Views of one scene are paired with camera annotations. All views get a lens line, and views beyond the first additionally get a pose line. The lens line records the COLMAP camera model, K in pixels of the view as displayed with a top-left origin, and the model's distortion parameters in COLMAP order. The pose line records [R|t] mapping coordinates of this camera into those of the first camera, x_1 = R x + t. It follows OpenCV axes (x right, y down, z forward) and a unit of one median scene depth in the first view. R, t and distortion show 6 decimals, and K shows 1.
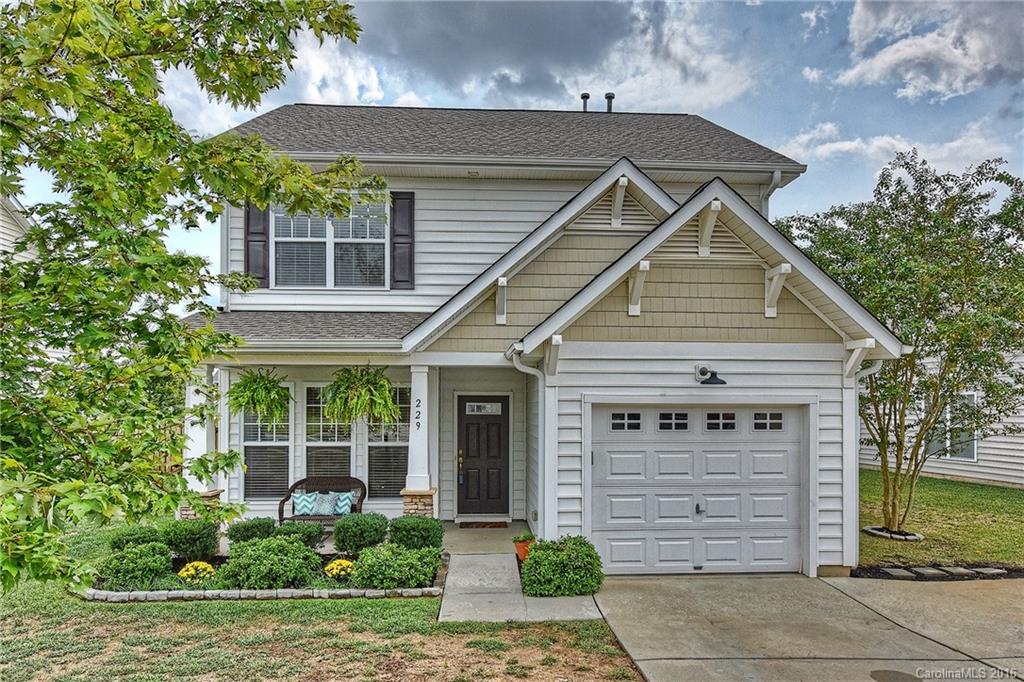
lens RADIAL K [[662.8, 0, 509.5], [0, 662.8, 410.9], [0, 0, 1]] dist [0.001393, 0.000533]
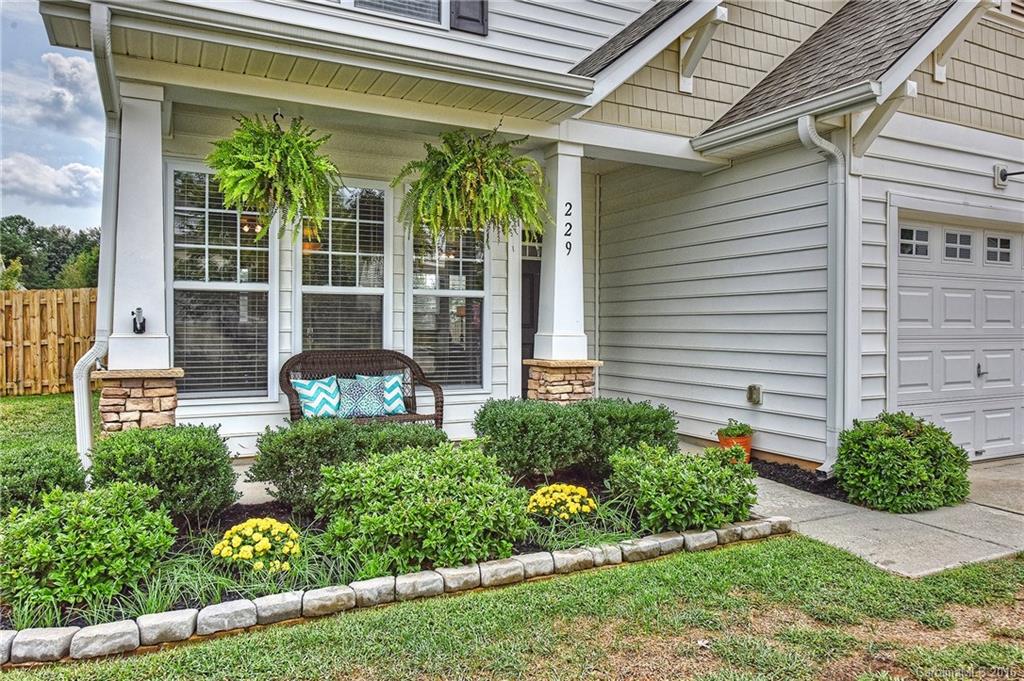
lens RADIAL K [[705.3, 0, 512.1], [0, 705.3, 334.9], [0, 0, 1]] dist [-0.001099, -0.002901]
pose [[0.909030, 0.000024, 0.416730, -0.464242], [0.000130, 1.000000, -0.000342, 0.103793], [-0.416730, 0.000365, 0.909030, 0.491047]]
